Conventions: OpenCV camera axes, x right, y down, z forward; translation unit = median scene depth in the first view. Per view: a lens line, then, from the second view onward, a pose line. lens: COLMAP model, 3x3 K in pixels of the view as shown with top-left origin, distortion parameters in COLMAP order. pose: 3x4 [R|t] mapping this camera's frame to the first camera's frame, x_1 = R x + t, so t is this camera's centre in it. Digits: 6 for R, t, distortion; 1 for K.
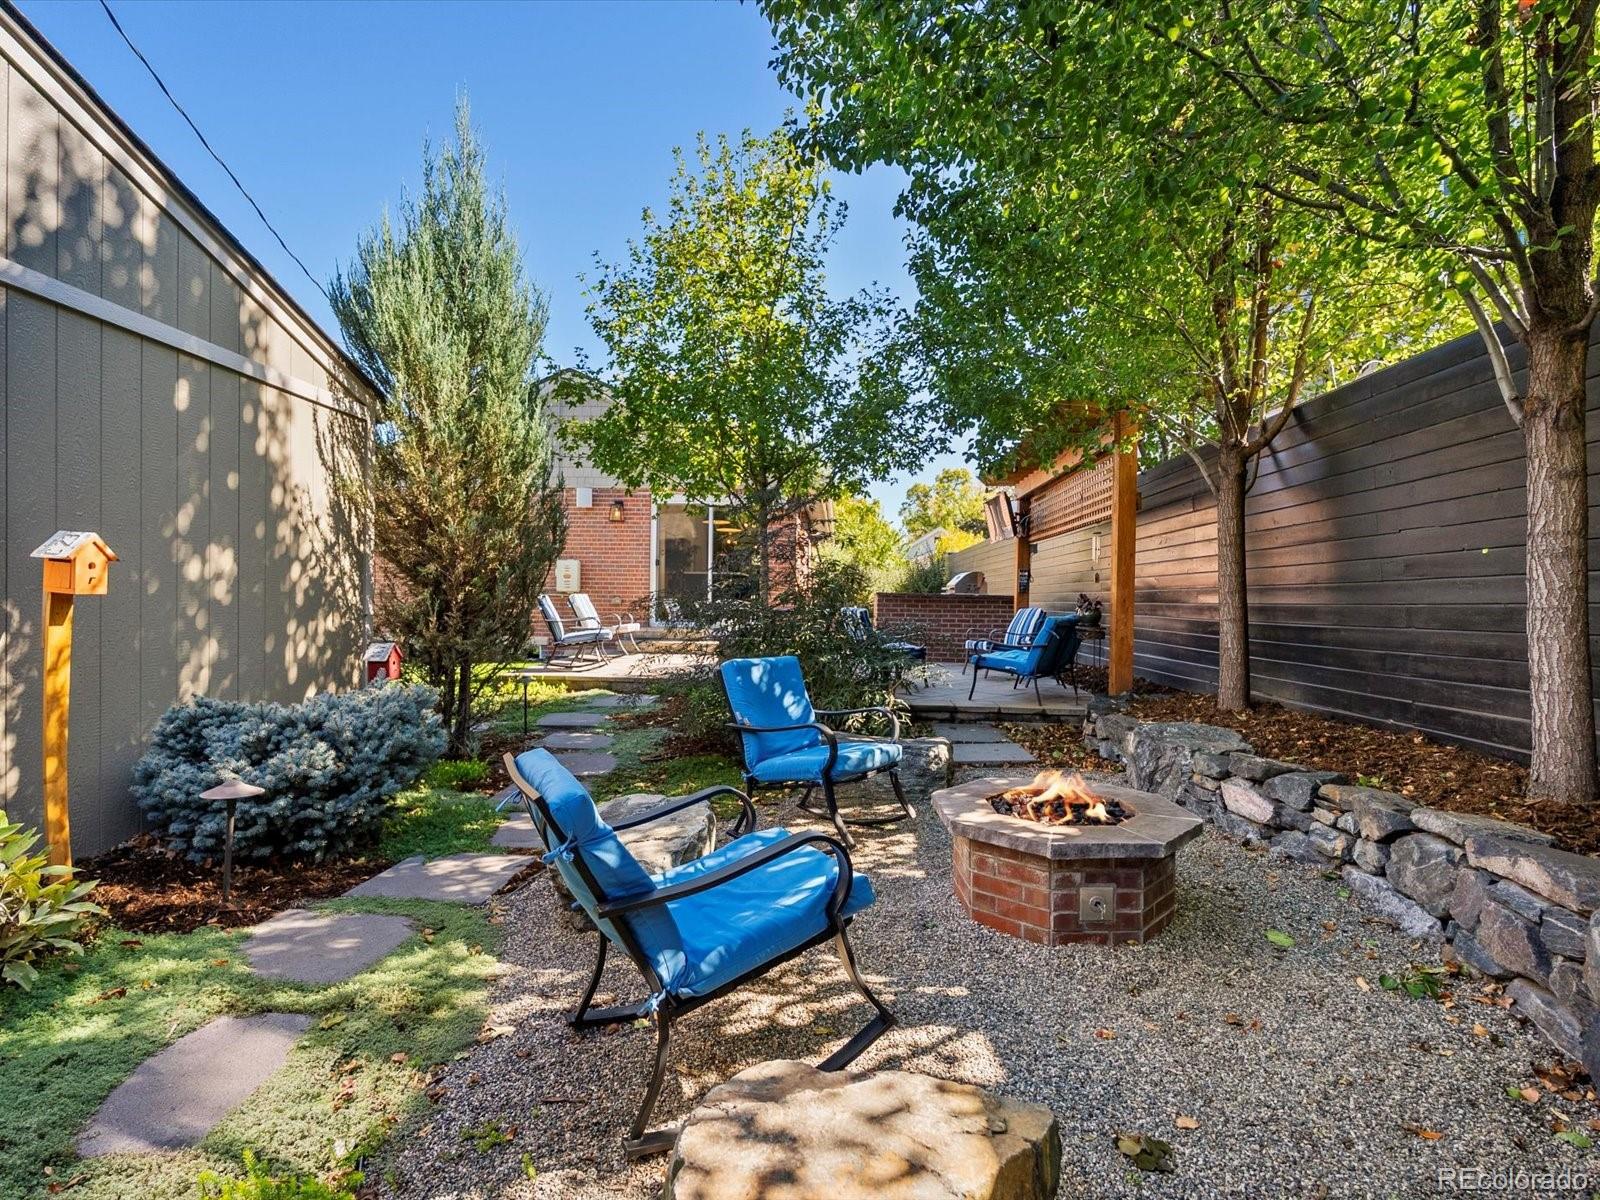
lens RADIAL K [[806.7, 0, 800.0], [0, 806.7, 600.0], [0, 0, 1]] dist [-0.003883, 0.000476]
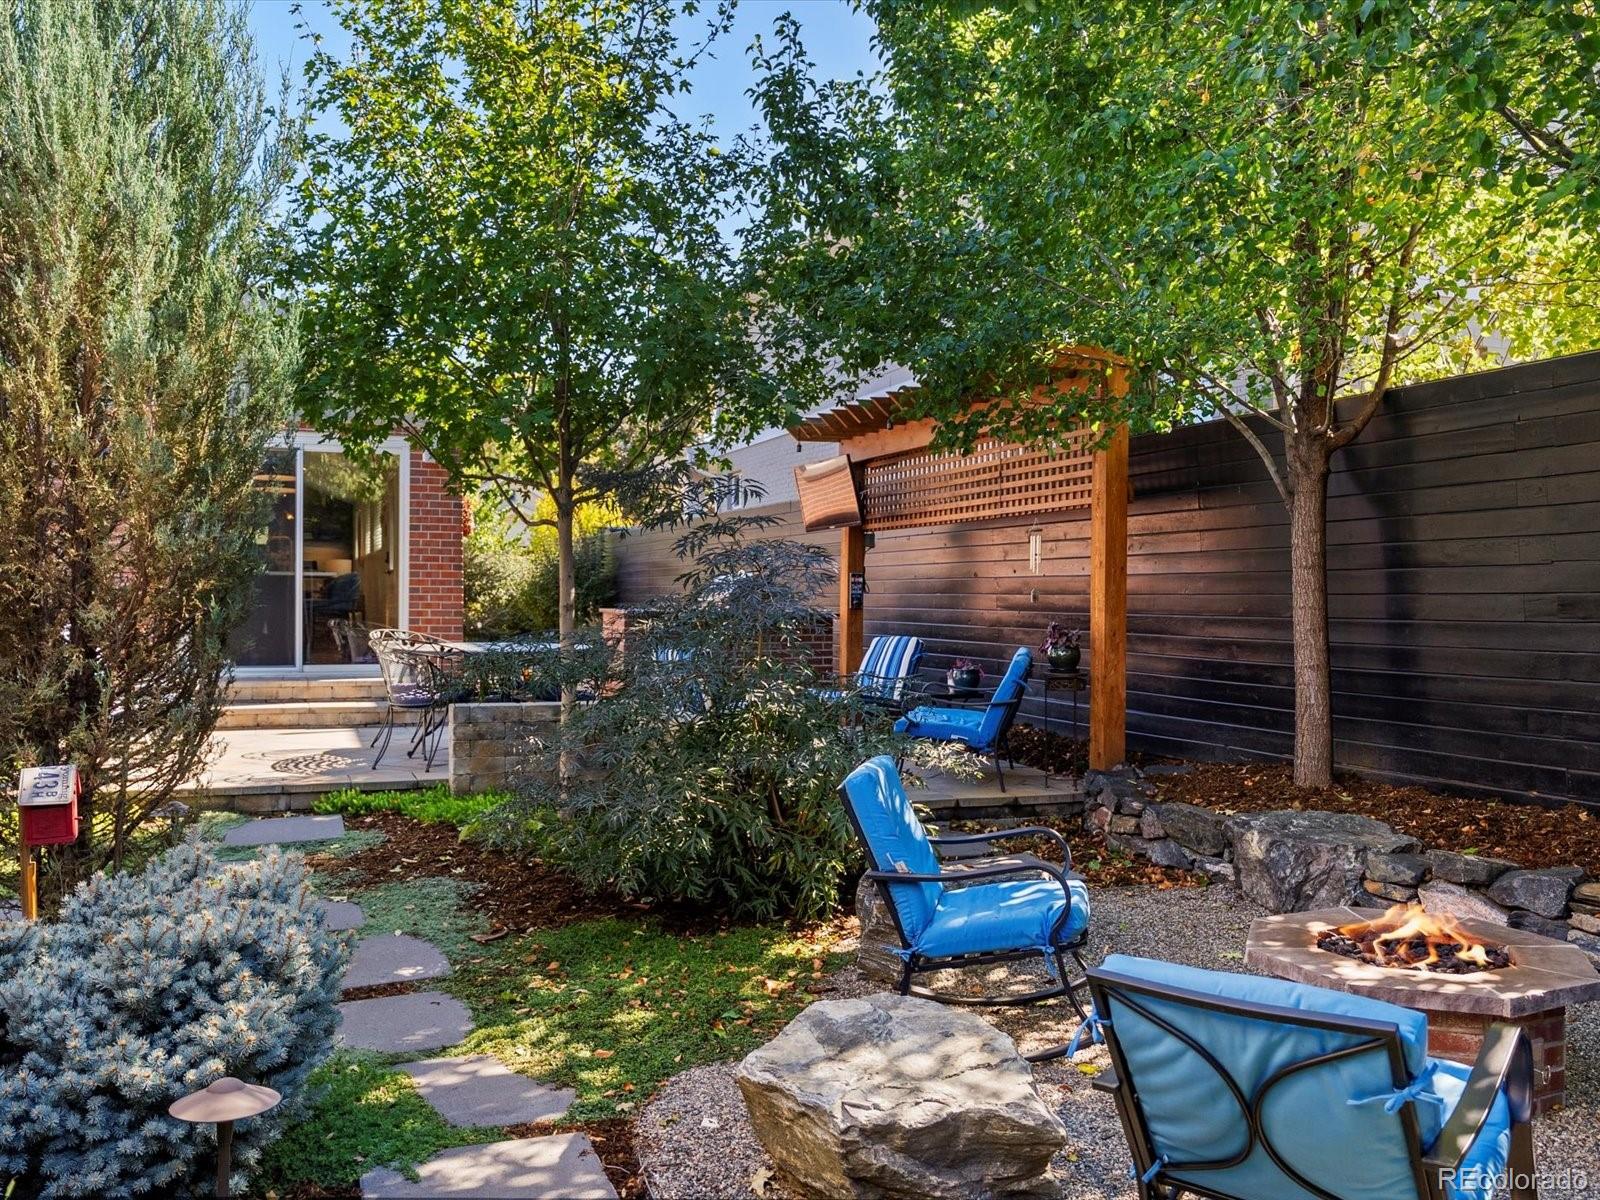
lens RADIAL K [[1413.7, 0, 801.4], [0, 1413.7, 574.1], [0, 0, 1]] dist [0.026984, 0.000829]
pose [[0.905169, -0.003373, 0.425039, -0.444078], [0.007196, 0.999947, -0.007391, -0.054187], [-0.424991, 0.009749, 0.905145, 0.003129]]
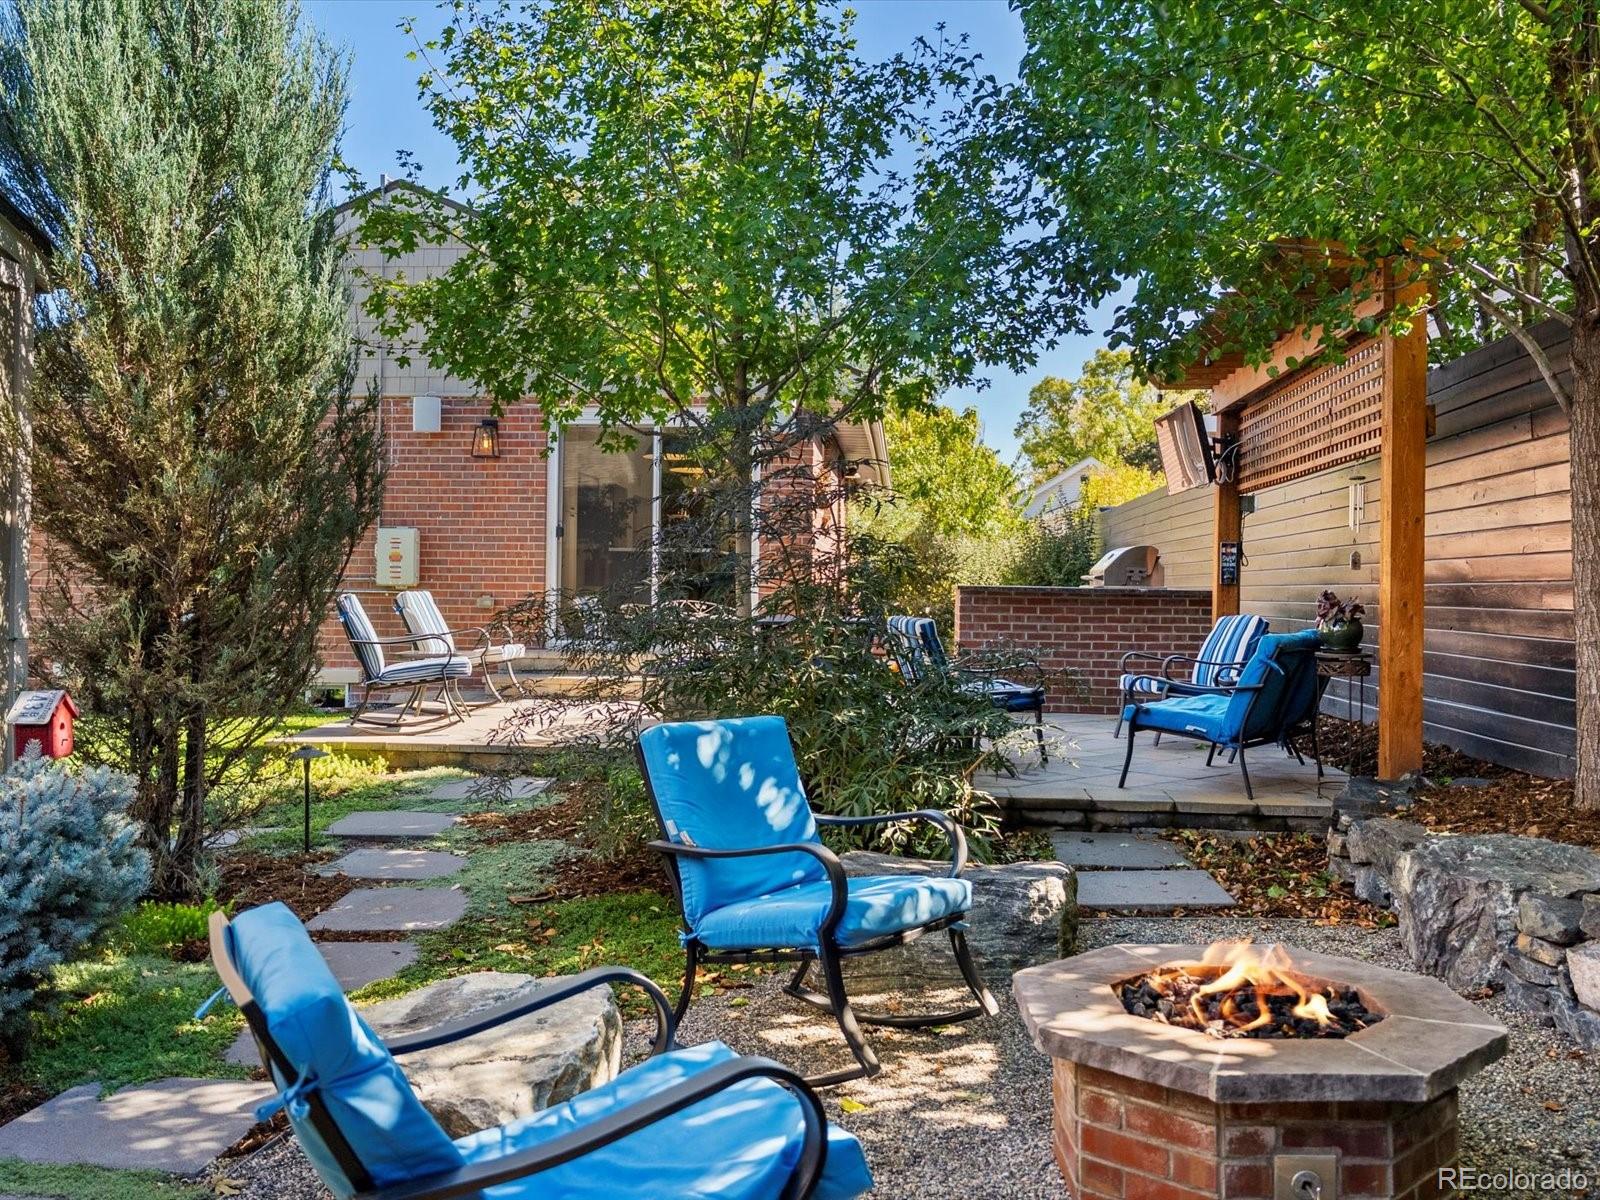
lens RADIAL K [[1483.4, 0, 803.2], [0, 1483.4, 561.1], [0, 0, 1]] dist [0.008421, -0.000325]
pose [[0.999695, -0.004270, -0.024317, 0.027601], [0.003793, 0.999800, -0.019634, -0.012451], [0.024396, 0.019536, 0.999511, -0.009020]]
